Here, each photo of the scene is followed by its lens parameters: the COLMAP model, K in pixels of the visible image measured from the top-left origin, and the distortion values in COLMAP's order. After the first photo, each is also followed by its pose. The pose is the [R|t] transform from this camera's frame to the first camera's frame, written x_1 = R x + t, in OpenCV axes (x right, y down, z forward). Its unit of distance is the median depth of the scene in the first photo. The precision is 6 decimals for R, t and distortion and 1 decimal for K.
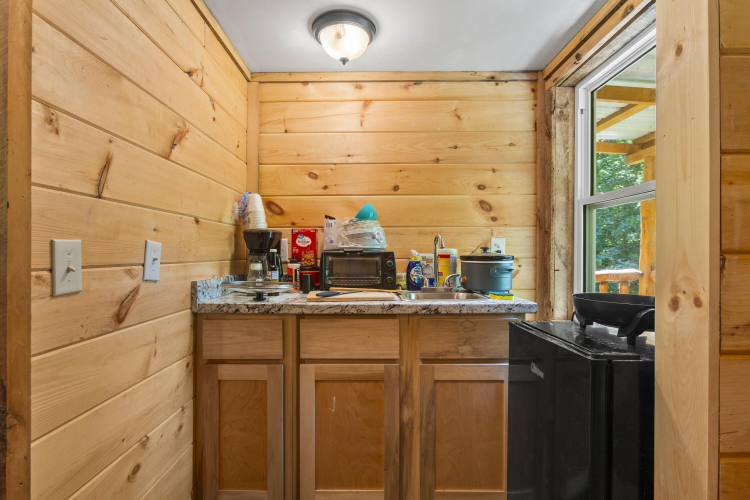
lens RADIAL K [[390.1, 0, 374.2], [0, 390.1, 252.0], [0, 0, 1]] dist [-0.004614, -0.000068]
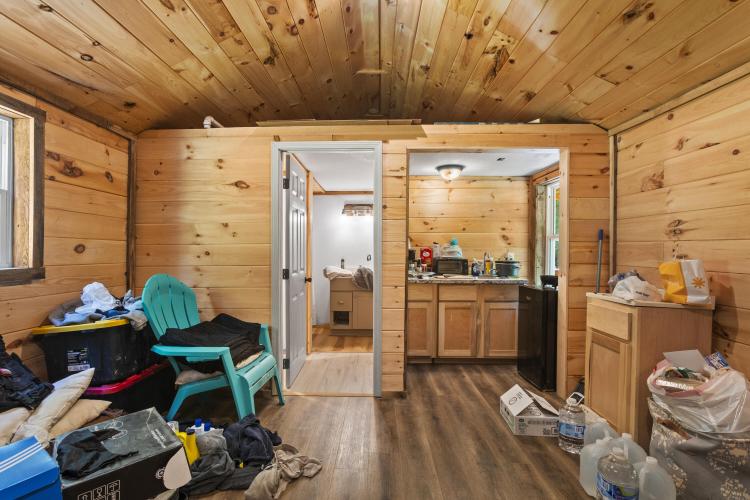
lens RADIAL K [[366.3, 0, 374.2], [0, 366.3, 250.0], [0, 0, 1]] dist [0.002120, 0.000139]
pose [[0.999981, 0.005708, -0.002342, -0.488757], [-0.005699, 0.999977, 0.003612, -0.058445], [0.002363, -0.003599, 0.999991, -1.162602]]
